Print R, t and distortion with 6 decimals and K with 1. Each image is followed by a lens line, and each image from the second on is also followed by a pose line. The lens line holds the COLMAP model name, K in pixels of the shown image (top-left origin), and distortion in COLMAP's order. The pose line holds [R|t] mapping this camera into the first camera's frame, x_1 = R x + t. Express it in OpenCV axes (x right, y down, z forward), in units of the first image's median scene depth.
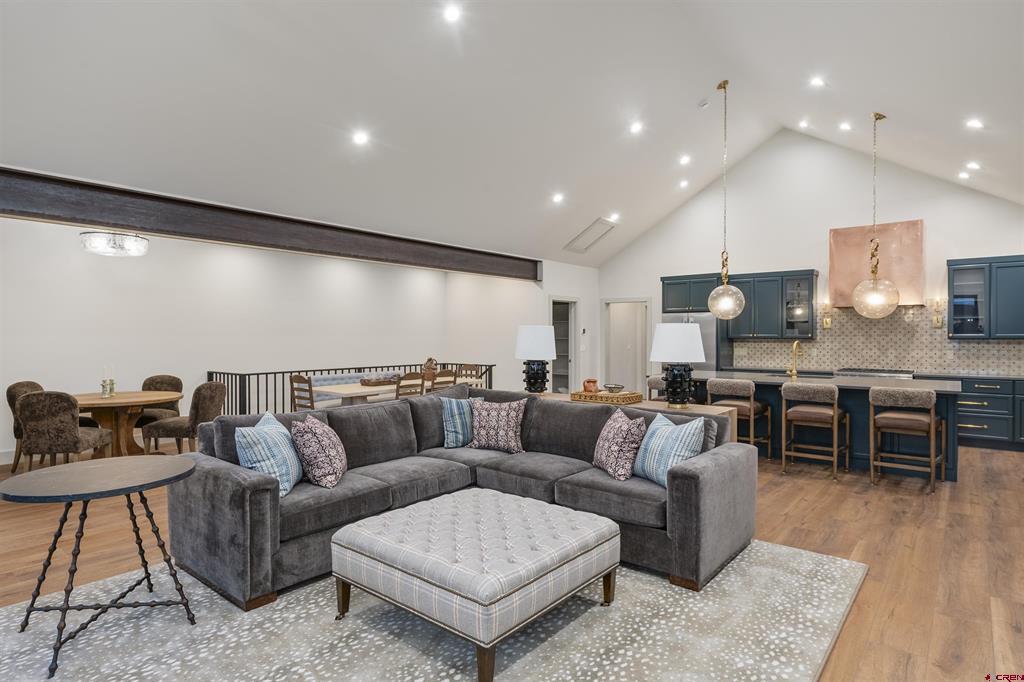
lens RADIAL K [[565.5, 0, 512.0], [0, 565.5, 341.0], [0, 0, 1]] dist [-0.006467, -0.001203]
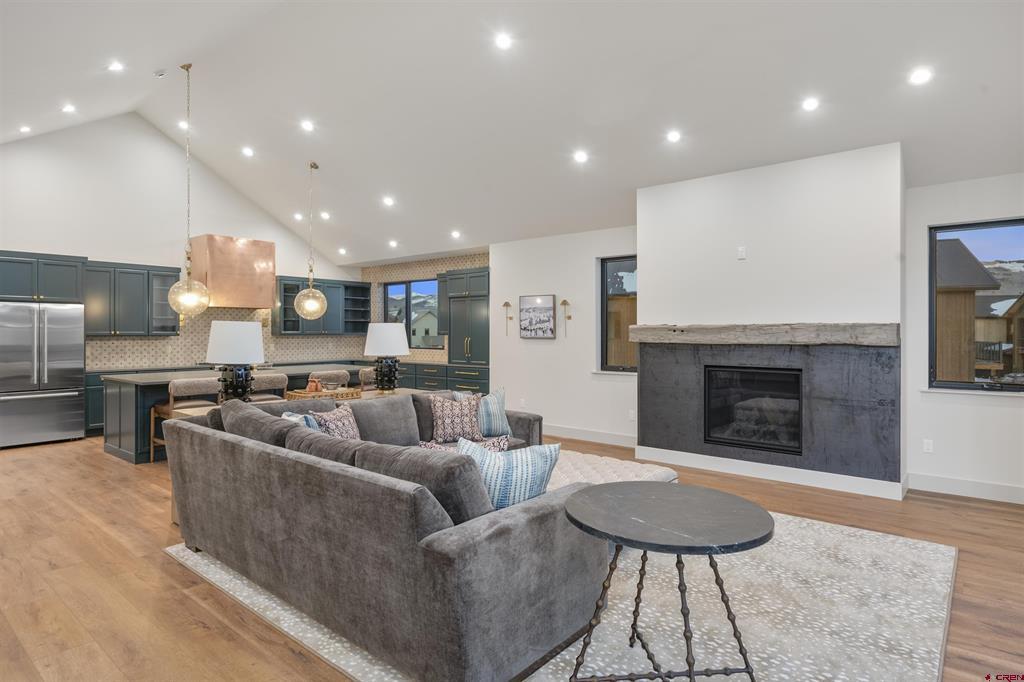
lens RADIAL K [[569.6, 0, 510.3], [0, 569.6, 331.4], [0, 0, 1]] dist [0.013600, -0.000006]
pose [[0.015723, 0.001488, 0.999875, -0.503986], [0.008807, 0.999960, -0.001627, -0.005346], [-0.999838, 0.008831, 0.015709, 0.395197]]
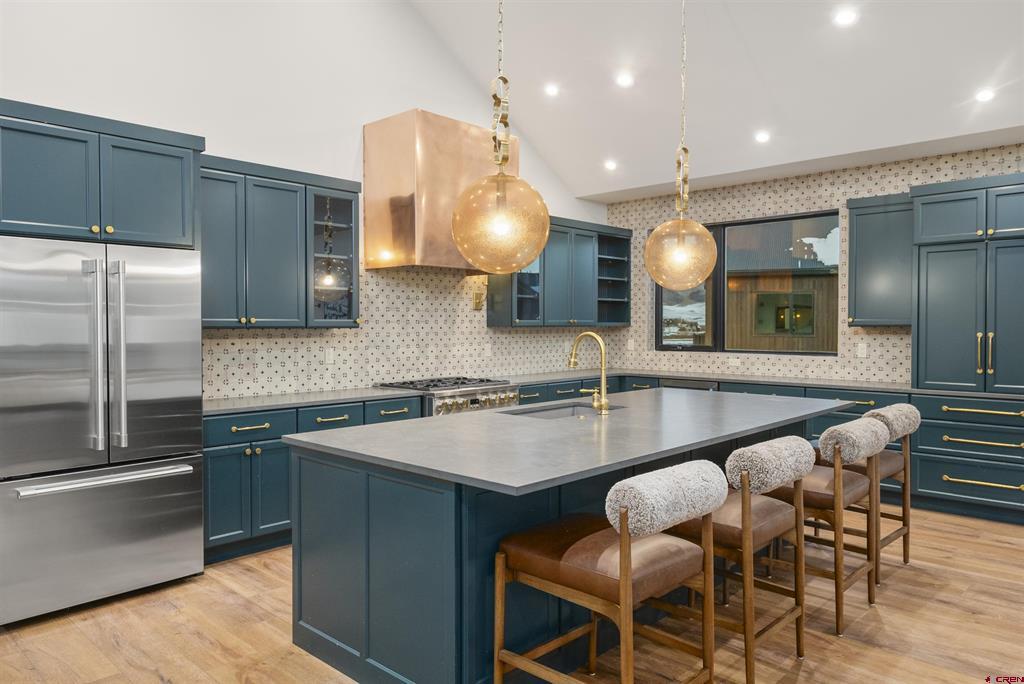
lens RADIAL K [[684.3, 0, 512.0], [0, 684.3, 342.0], [0, 0, 1]] dist [0.006761, 0.001900]
pose [[0.064107, -0.025631, 0.997614, -0.039564], [0.009725, 0.999639, 0.025058, -0.005523], [-0.997896, 0.008095, 0.064333, 0.852509]]
